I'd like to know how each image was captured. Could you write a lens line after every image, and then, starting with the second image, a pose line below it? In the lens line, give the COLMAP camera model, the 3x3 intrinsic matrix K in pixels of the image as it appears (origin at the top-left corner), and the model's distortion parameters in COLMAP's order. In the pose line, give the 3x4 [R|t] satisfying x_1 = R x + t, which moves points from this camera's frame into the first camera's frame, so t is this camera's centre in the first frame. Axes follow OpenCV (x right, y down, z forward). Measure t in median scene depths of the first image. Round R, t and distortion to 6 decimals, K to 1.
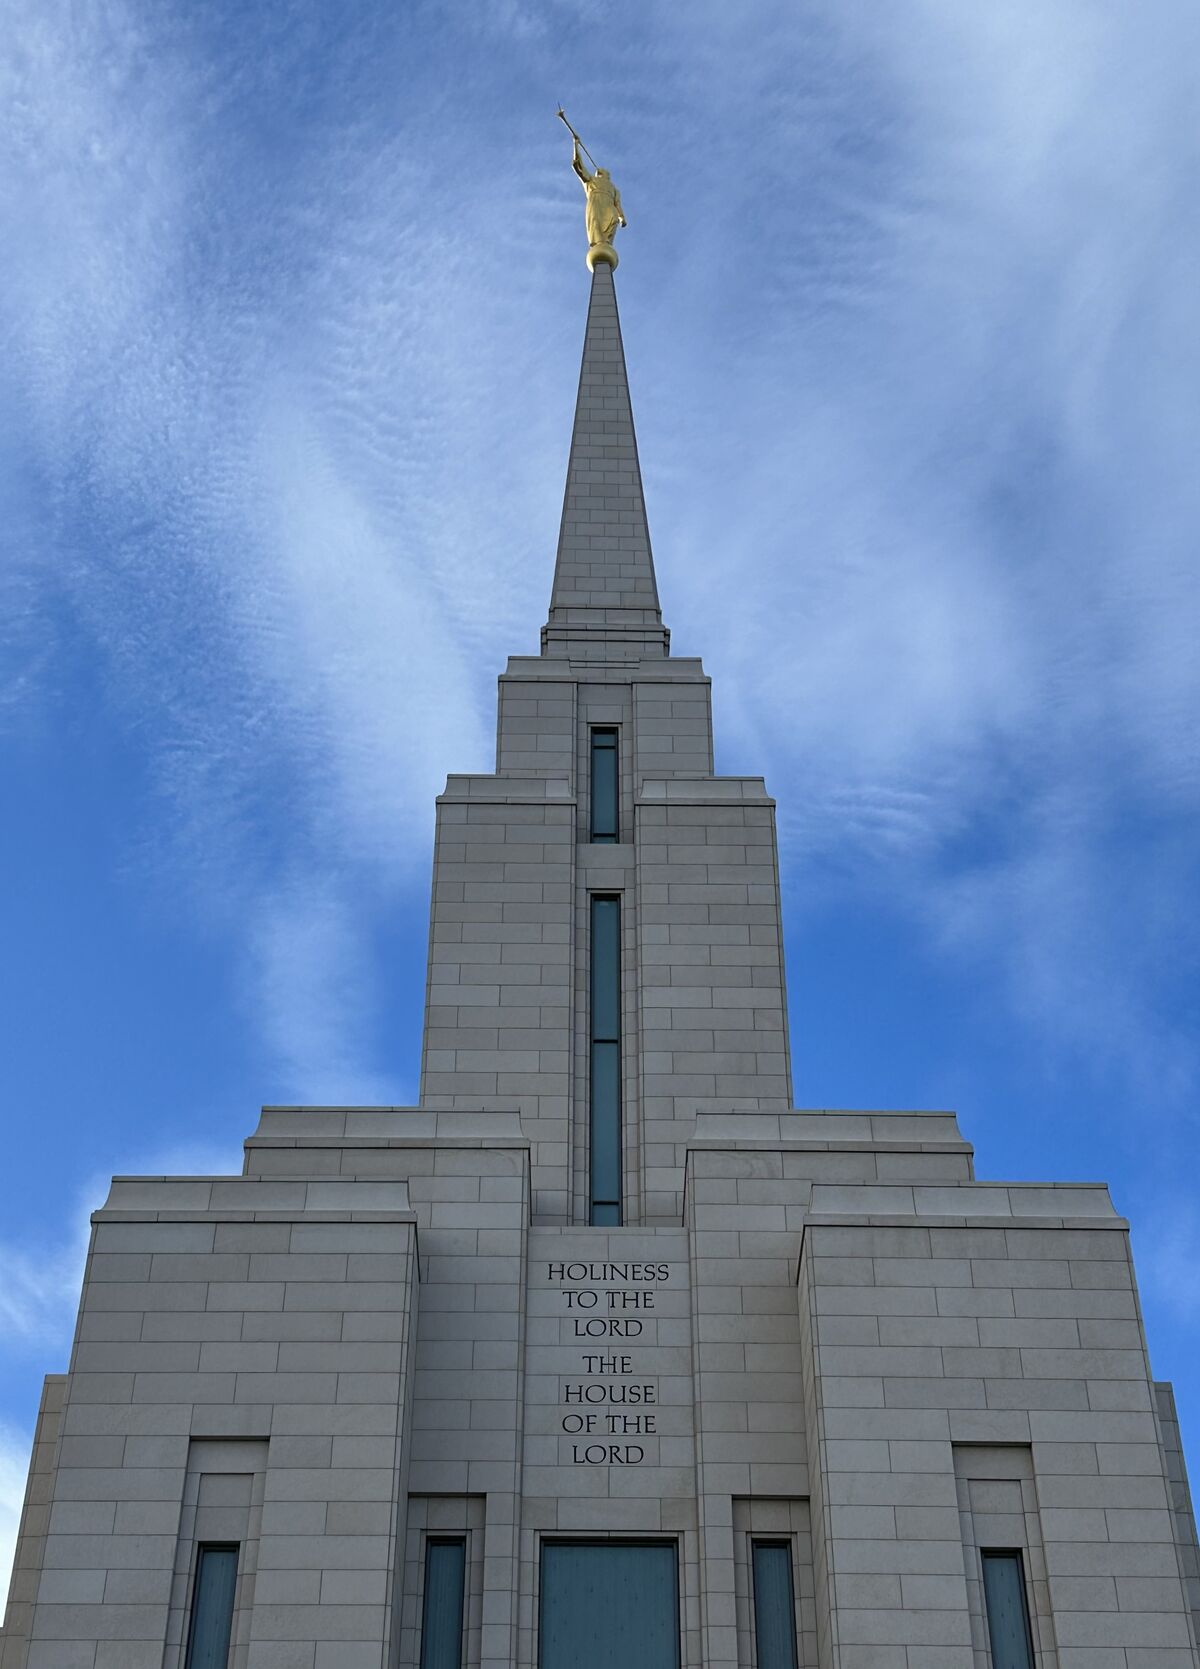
lens RADIAL K [[2557.1, 0, 600.0], [0, 2557.1, 834.5], [0, 0, 1]] dist [0.235356, -0.942677]
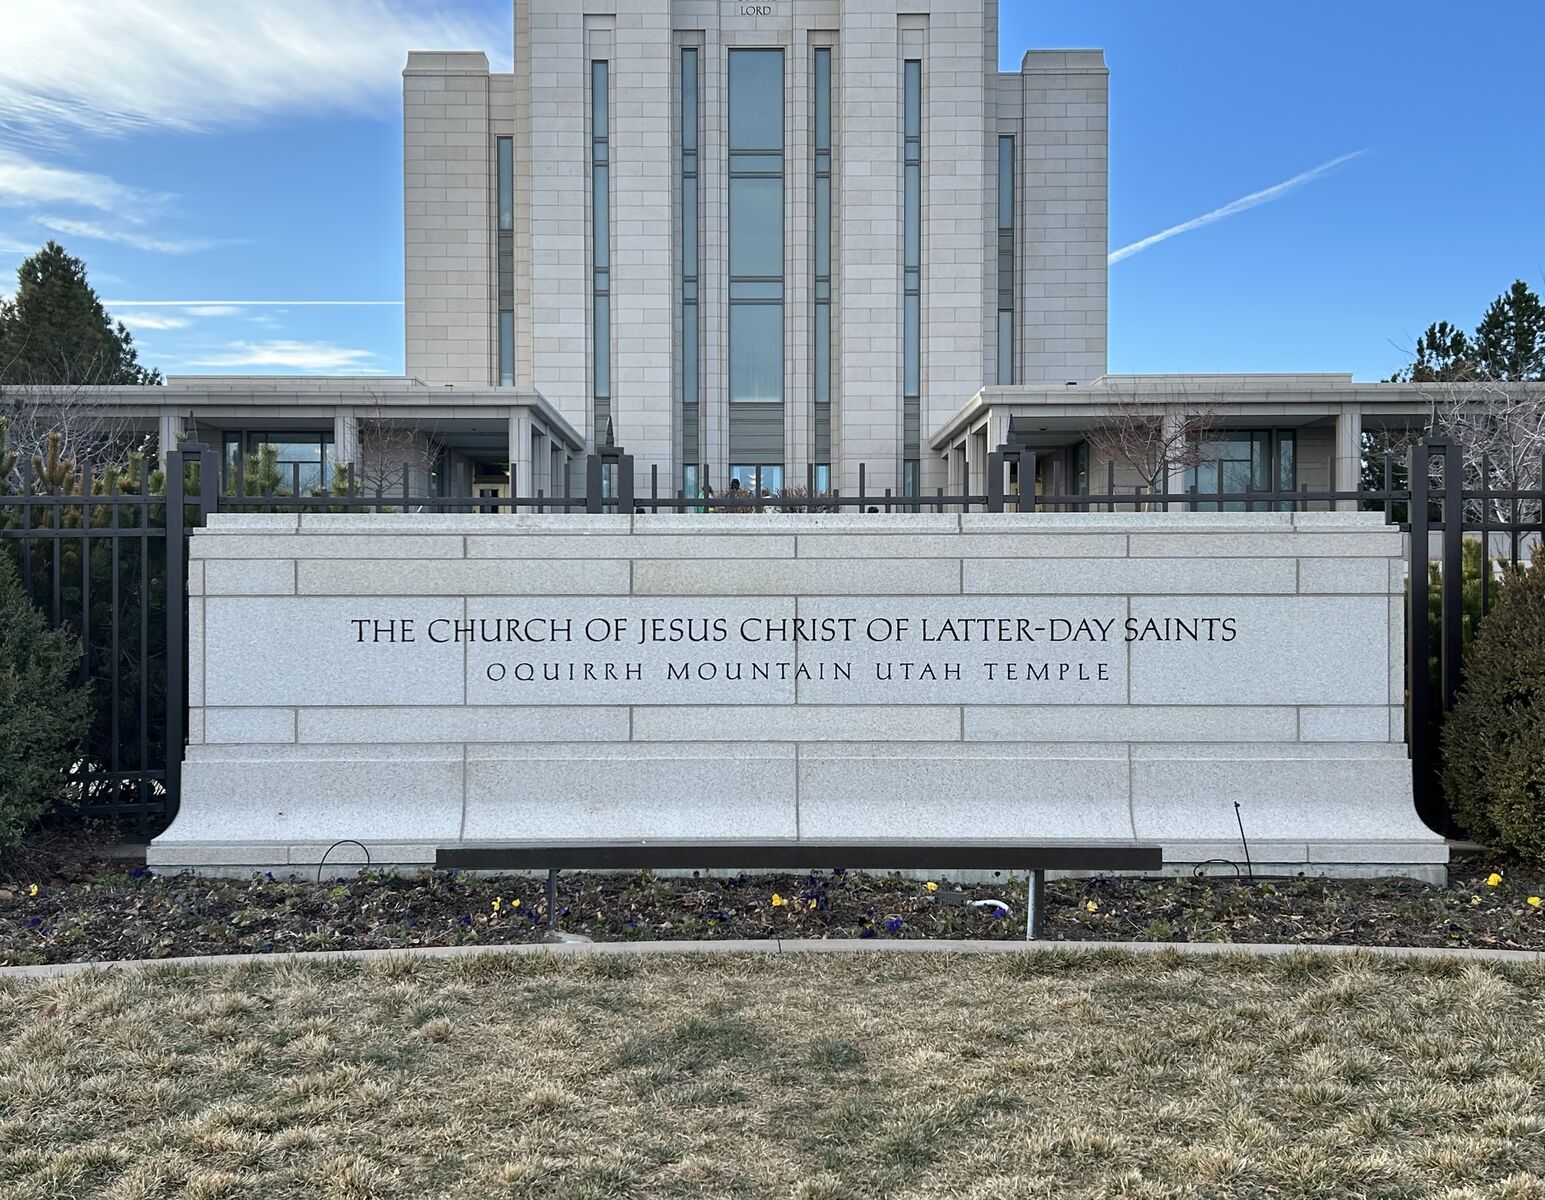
lens RADIAL K [[1788.2, 0, 739.9], [0, 1788.2, 599.6], [0, 0, 1]] dist [0.107327, -0.005709]
pose [[0.999801, -0.001488, -0.019895, 0.020637], [0.014329, 0.747424, 0.664193, -0.459229], [0.013882, -0.664346, 0.747296, -0.602816]]
